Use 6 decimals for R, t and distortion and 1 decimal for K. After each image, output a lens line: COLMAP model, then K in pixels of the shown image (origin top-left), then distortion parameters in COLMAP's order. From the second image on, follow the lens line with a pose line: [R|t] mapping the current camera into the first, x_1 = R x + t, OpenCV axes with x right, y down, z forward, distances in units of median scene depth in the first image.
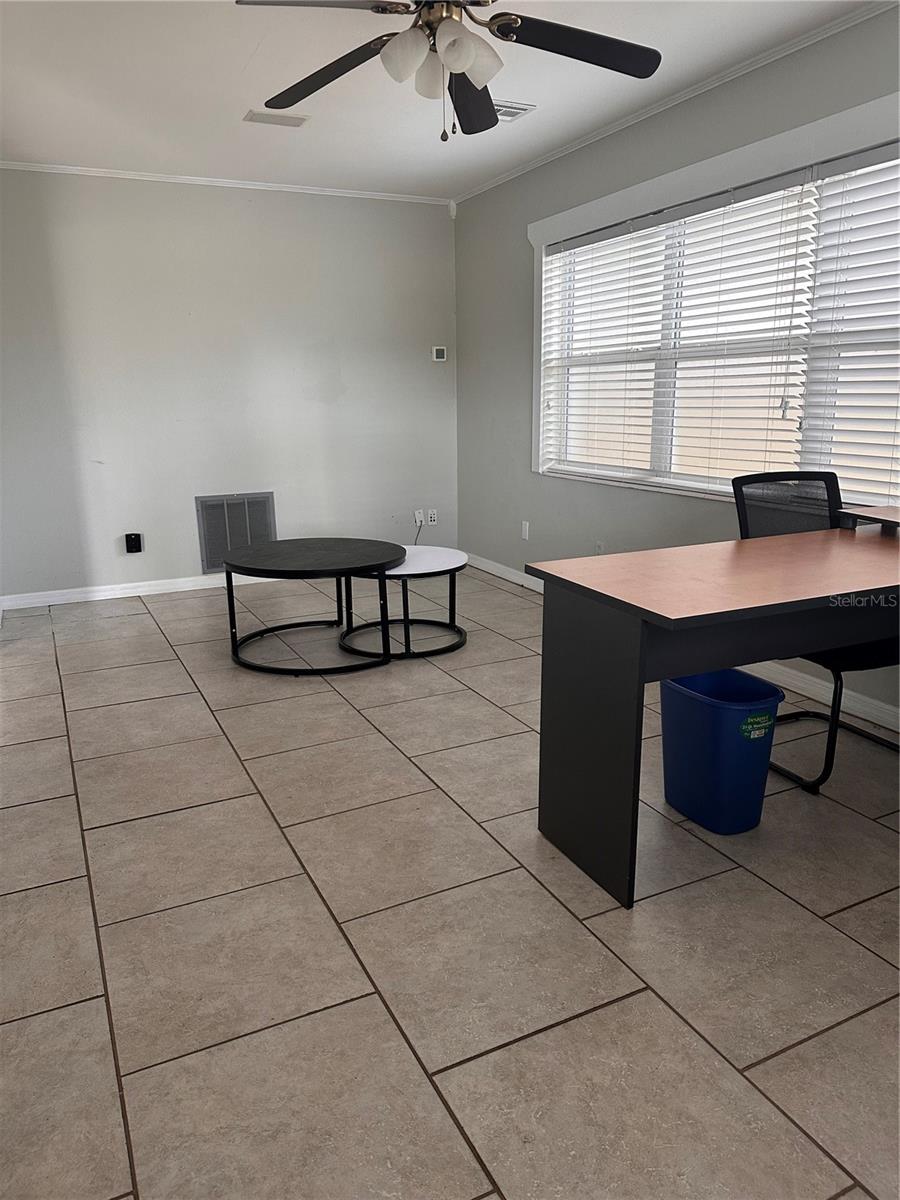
lens RADIAL K [[842.5, 0, 450.0], [0, 842.5, 600.0], [0, 0, 1]] dist [0.050112, -0.068098]
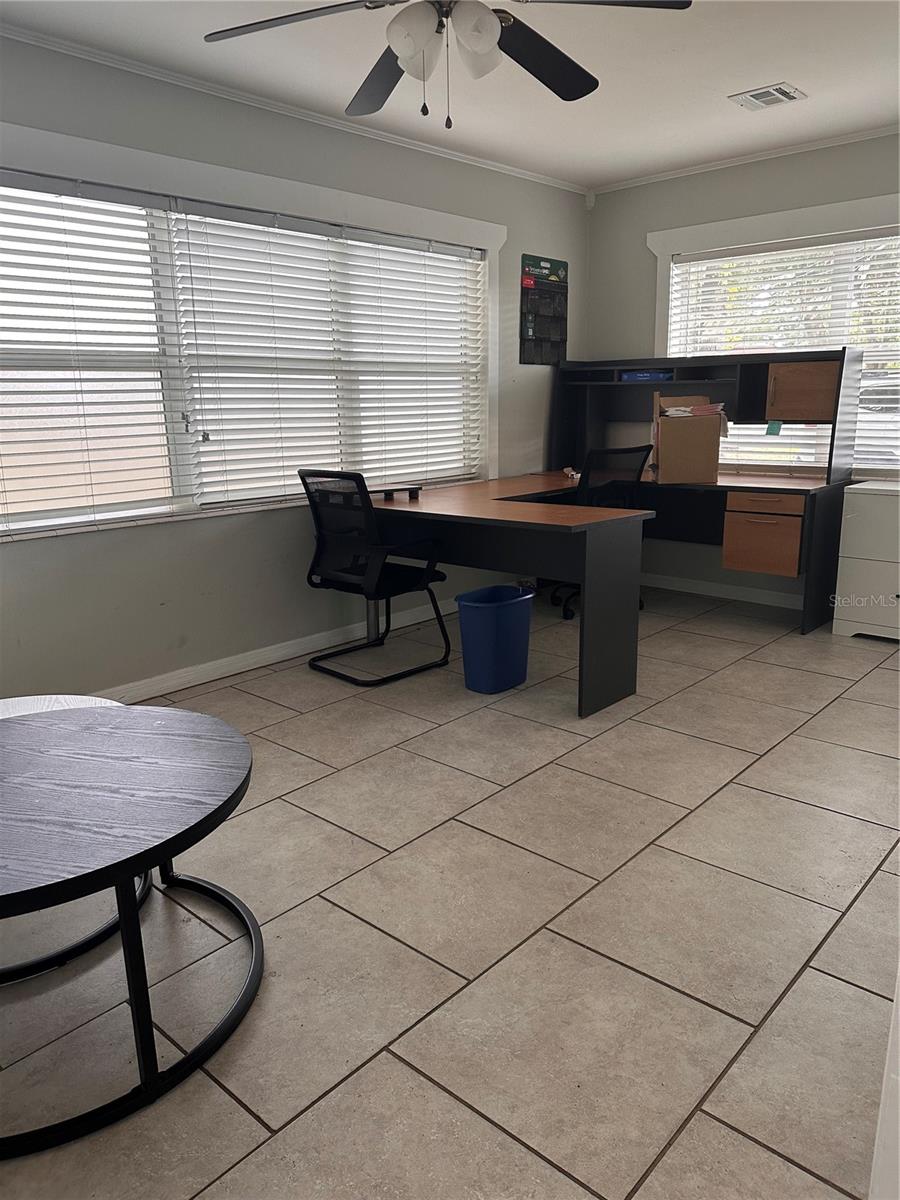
lens RADIAL K [[827.6, 0, 450.0], [0, 827.6, 600.0], [0, 0, 1]] dist [0.119464, -0.172879]
pose [[-0.360163, -0.213618, 0.908103, -0.772532], [0.242926, 0.918371, 0.312380, -0.291756], [-0.900705, 0.333109, -0.278870, 1.157355]]
